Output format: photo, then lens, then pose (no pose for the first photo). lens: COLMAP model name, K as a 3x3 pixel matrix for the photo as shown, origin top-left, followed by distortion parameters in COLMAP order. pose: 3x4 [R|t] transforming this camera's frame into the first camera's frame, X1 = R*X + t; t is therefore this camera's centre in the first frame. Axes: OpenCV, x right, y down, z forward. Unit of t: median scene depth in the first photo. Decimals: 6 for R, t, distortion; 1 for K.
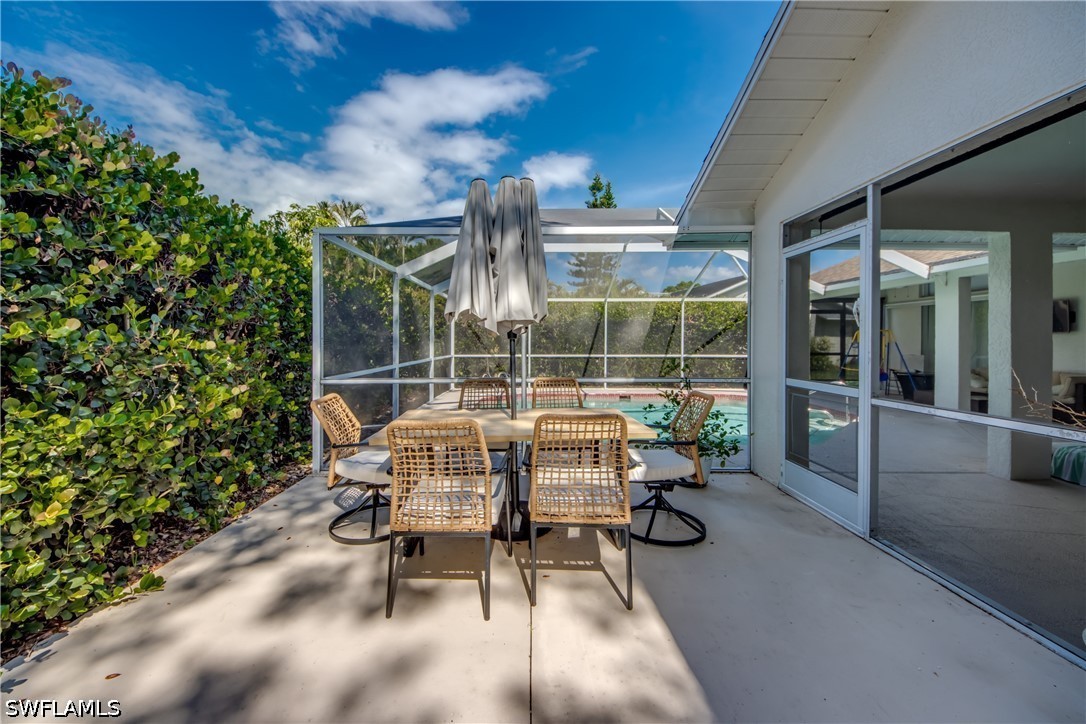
lens RADIAL K [[417.7, 0, 537.3], [0, 417.7, 367.6], [0, 0, 1]] dist [-0.000160, -0.006851]
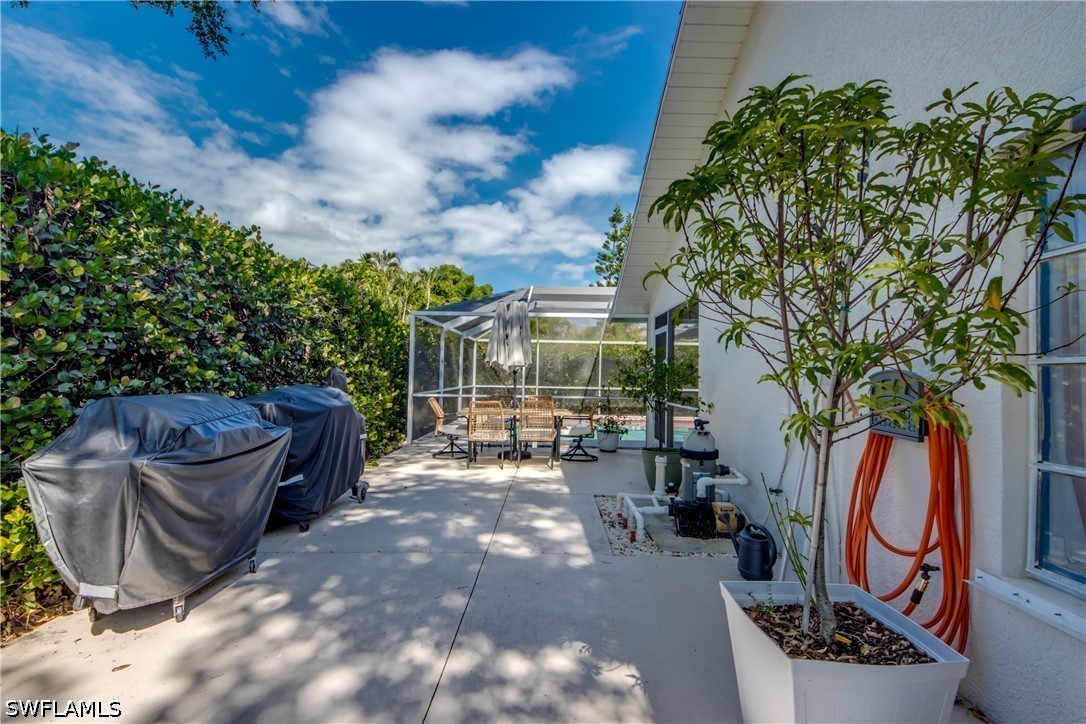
lens RADIAL K [[417.7, 0, 537.3], [0, 417.7, 367.6], [0, 0, 1]] dist [-0.000160, -0.006851]
pose [[0.999129, 0.017721, -0.037772, 0.090145], [-0.020675, 0.996637, -0.079296, 0.043557], [0.036239, 0.080008, 0.996135, -0.766670]]
